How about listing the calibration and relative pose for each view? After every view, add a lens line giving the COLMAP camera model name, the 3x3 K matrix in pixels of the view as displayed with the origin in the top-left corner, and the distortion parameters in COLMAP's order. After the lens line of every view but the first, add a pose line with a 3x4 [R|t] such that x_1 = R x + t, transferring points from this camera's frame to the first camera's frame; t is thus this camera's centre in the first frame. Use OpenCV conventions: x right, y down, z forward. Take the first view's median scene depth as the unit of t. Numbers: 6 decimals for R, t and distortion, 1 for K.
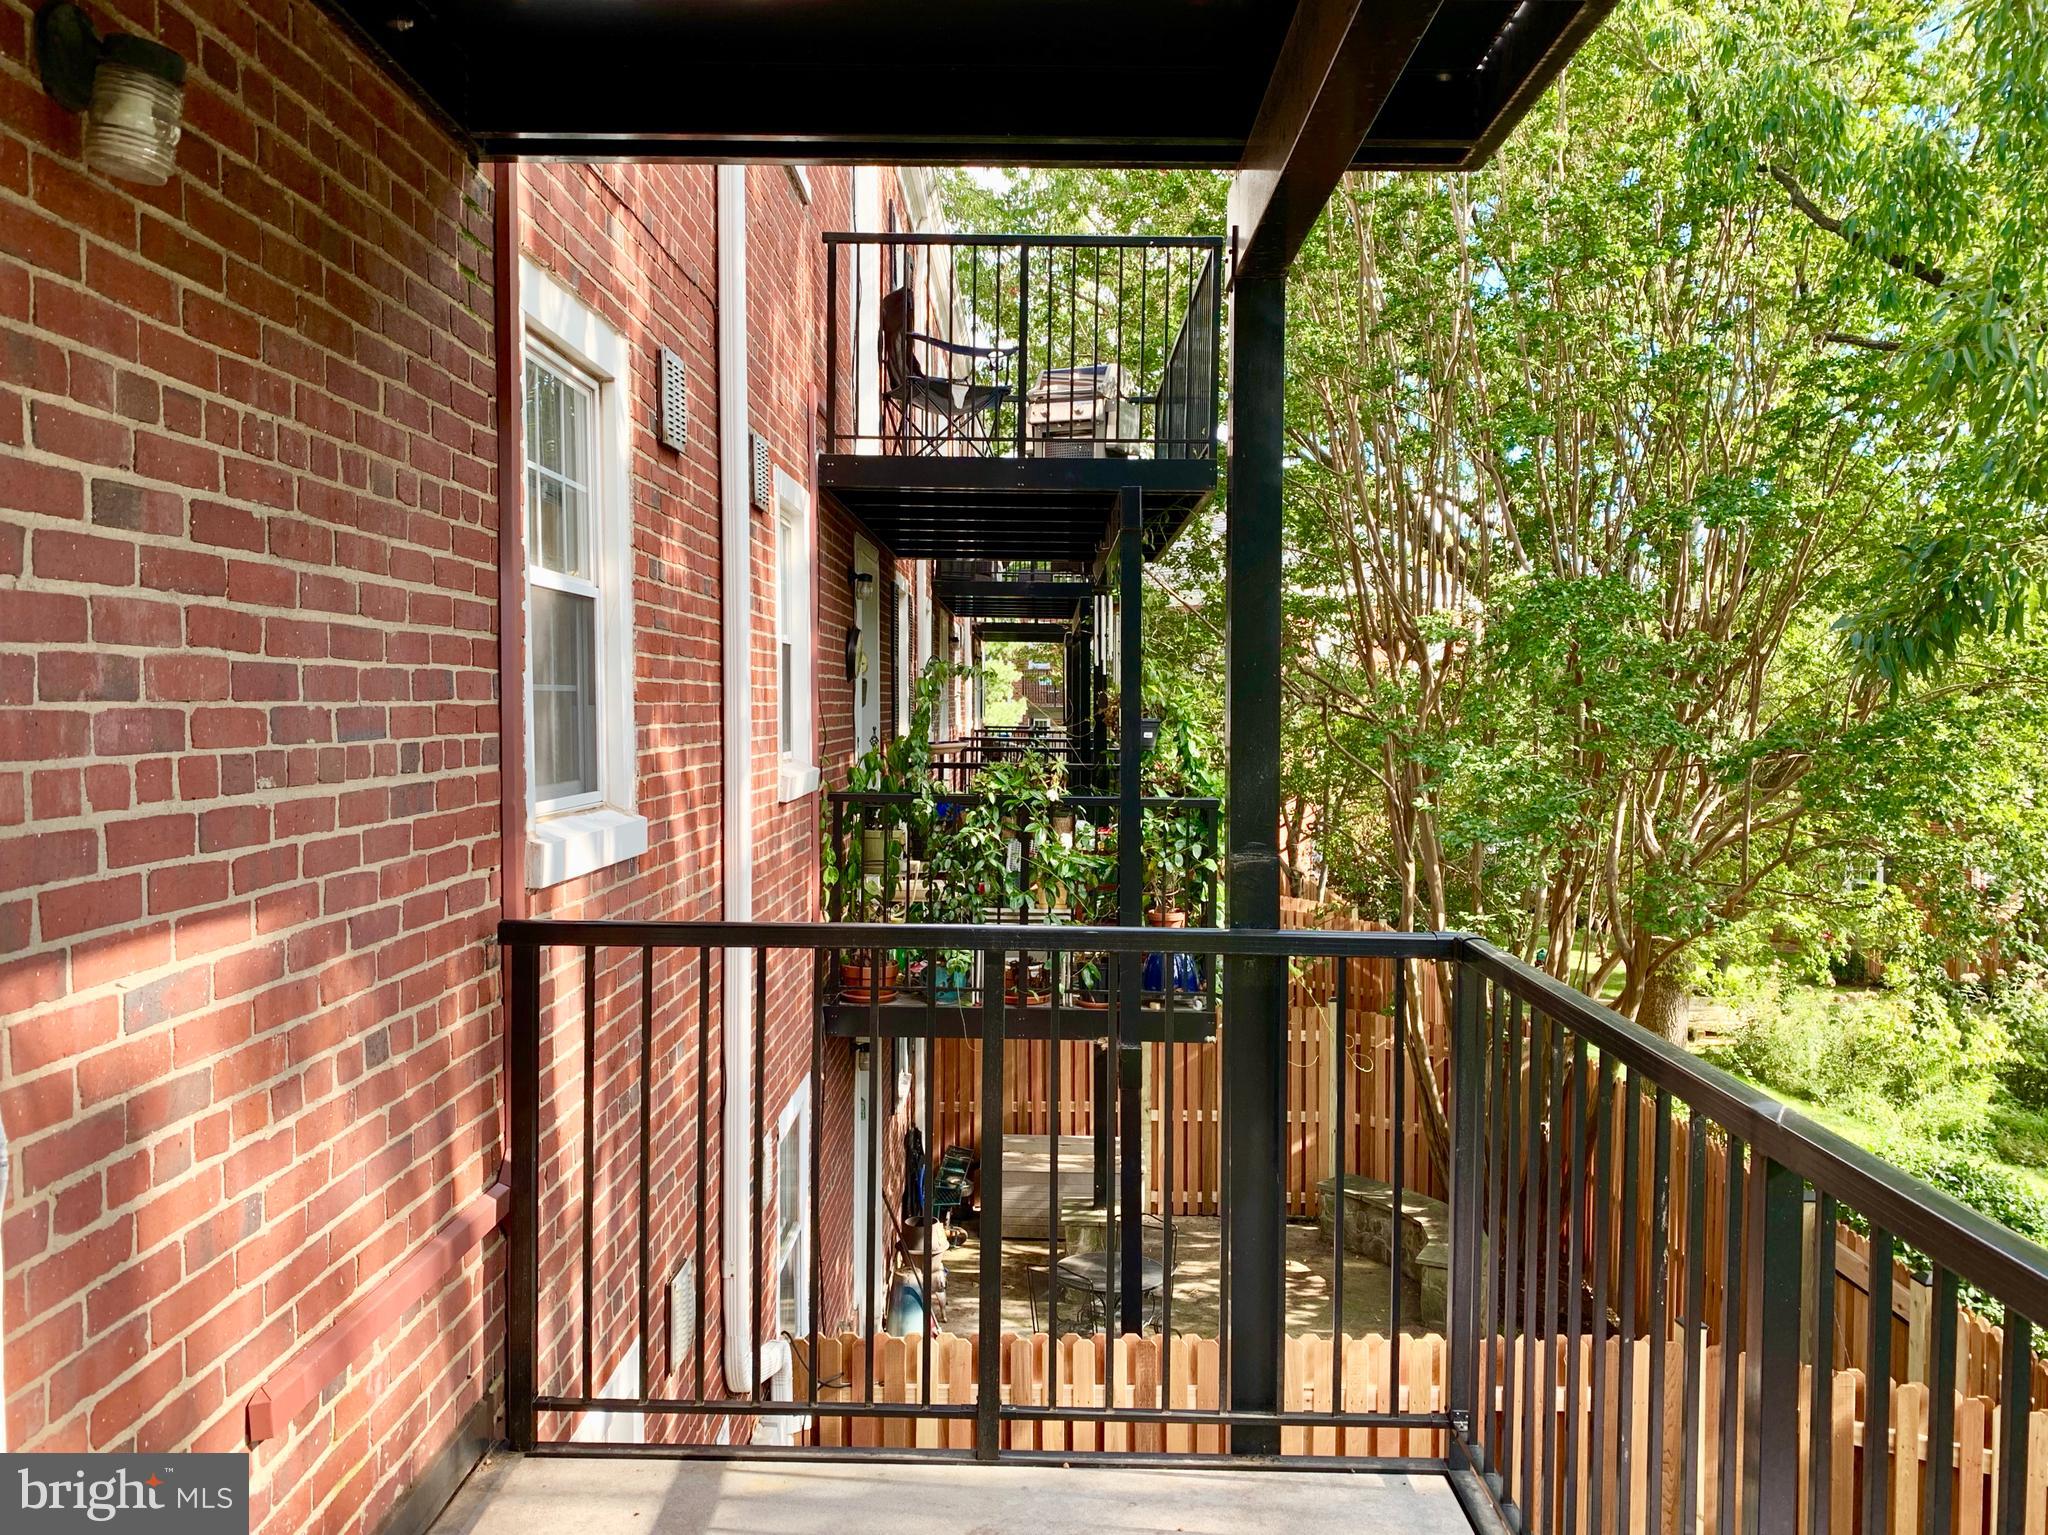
lens RADIAL K [[1586.3, 0, 1027.9], [0, 1586.3, 735.9], [0, 0, 1]] dist [0.035326, -0.038333]
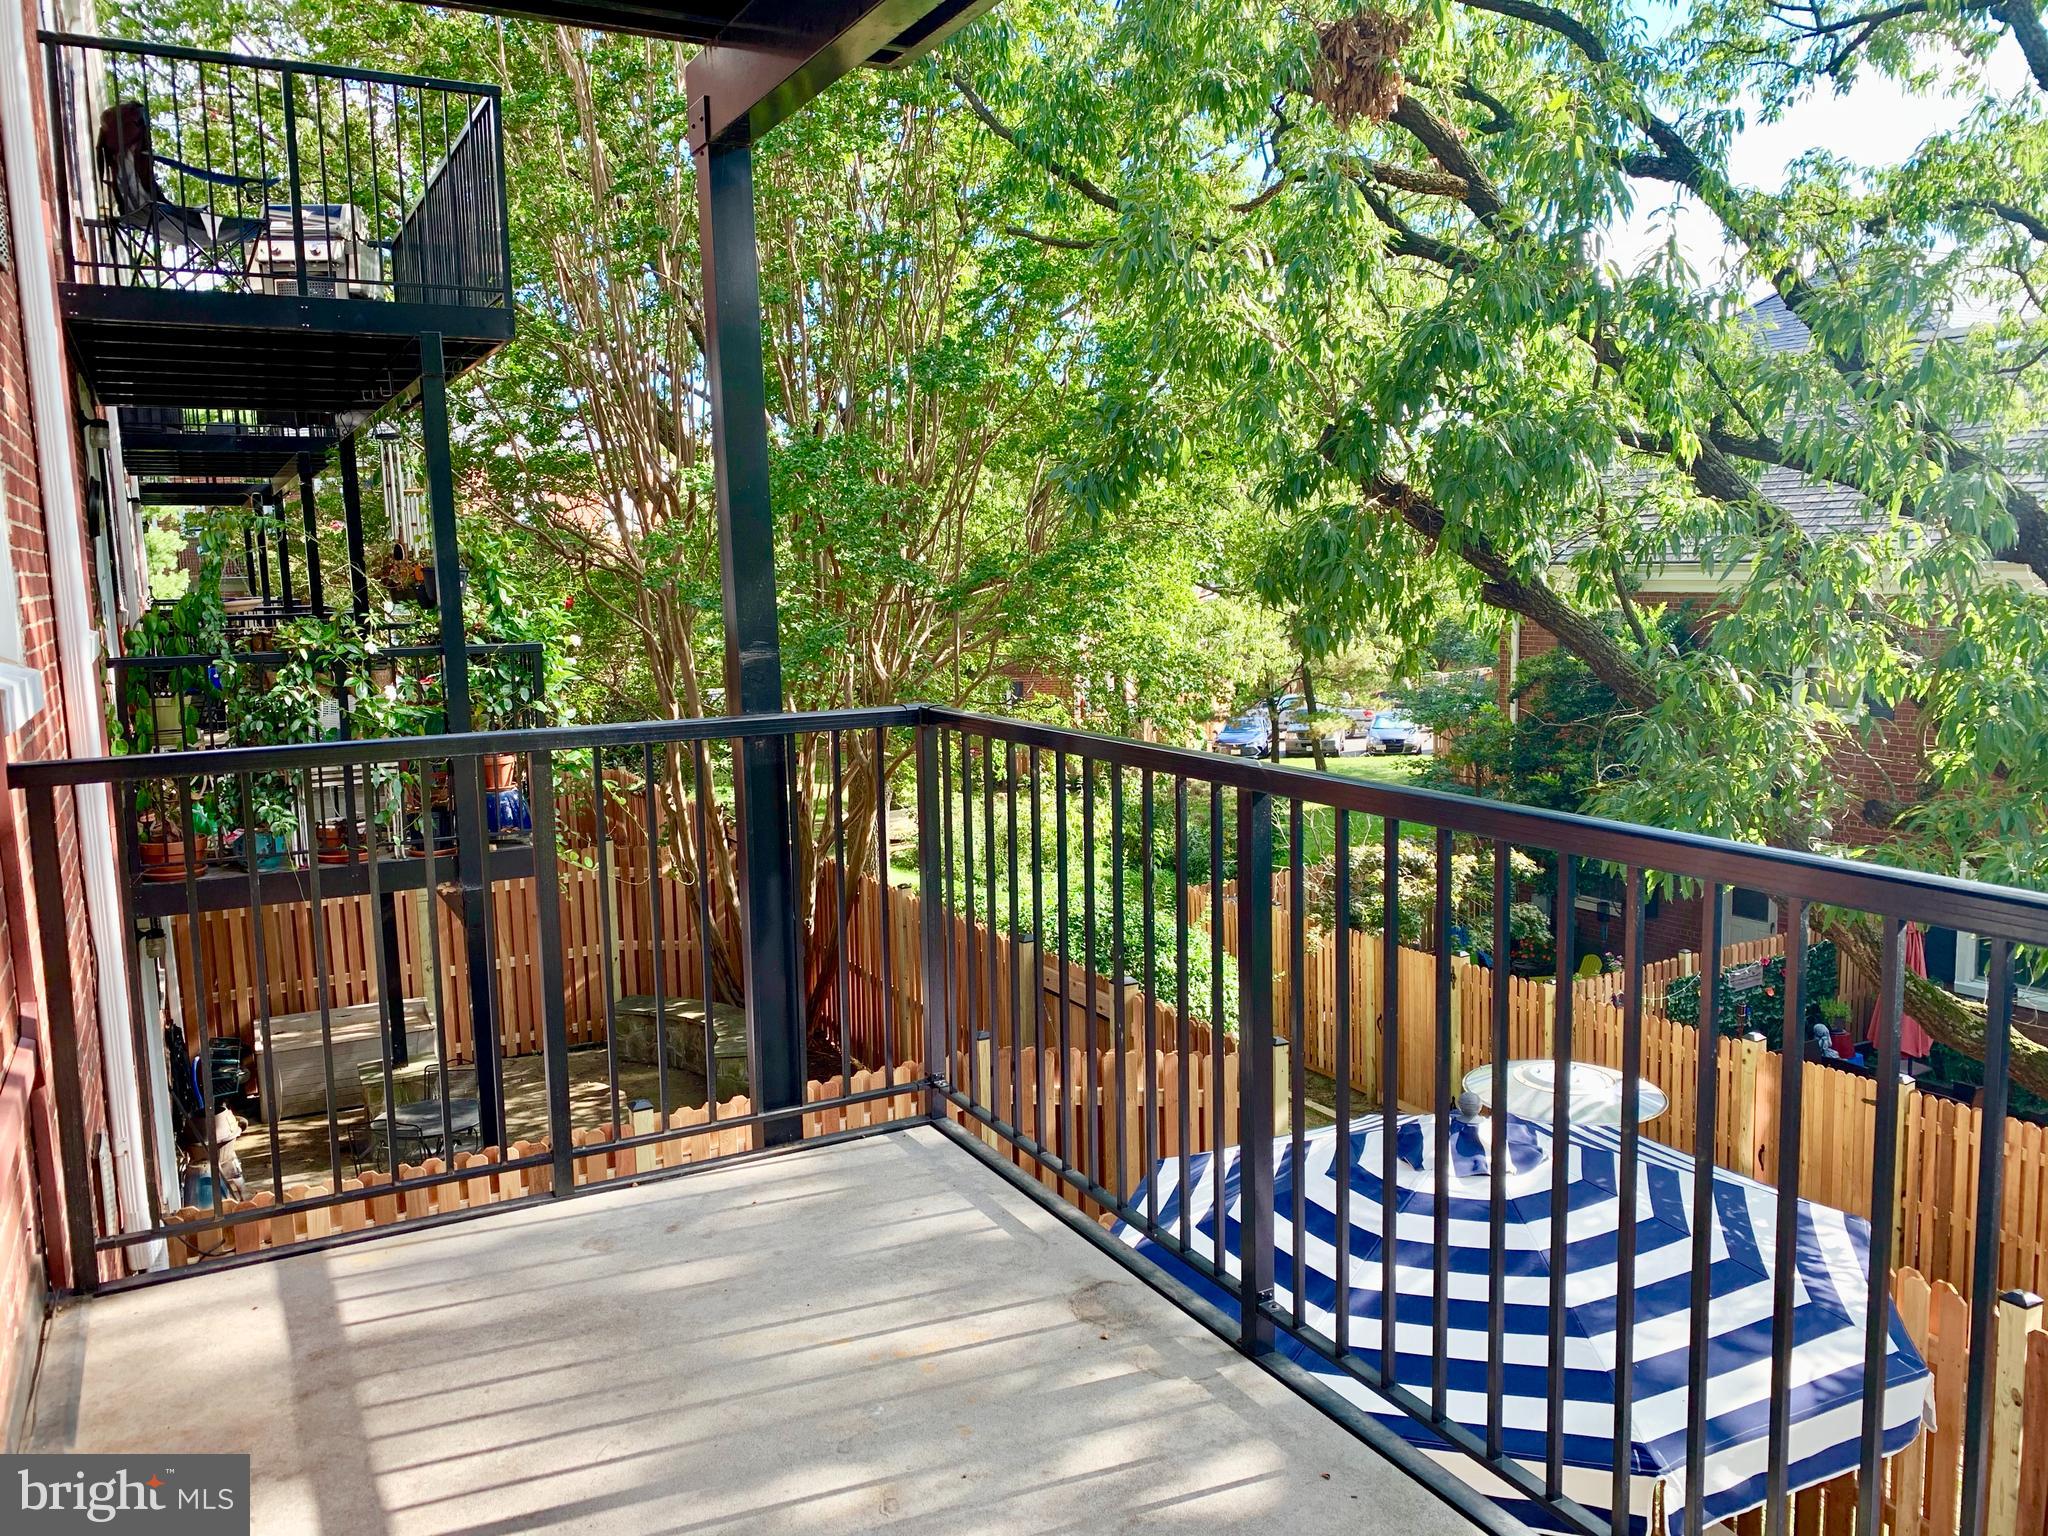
lens RADIAL K [[1546.6, 0, 996.2], [0, 1546.6, 730.5], [0, 0, 1]] dist [0.060514, -0.078039]
pose [[0.876882, -0.083397, 0.473417, -0.100566], [0.043729, 0.994592, 0.094209, 0.013138], [-0.478713, -0.061908, 0.875786, -0.038749]]
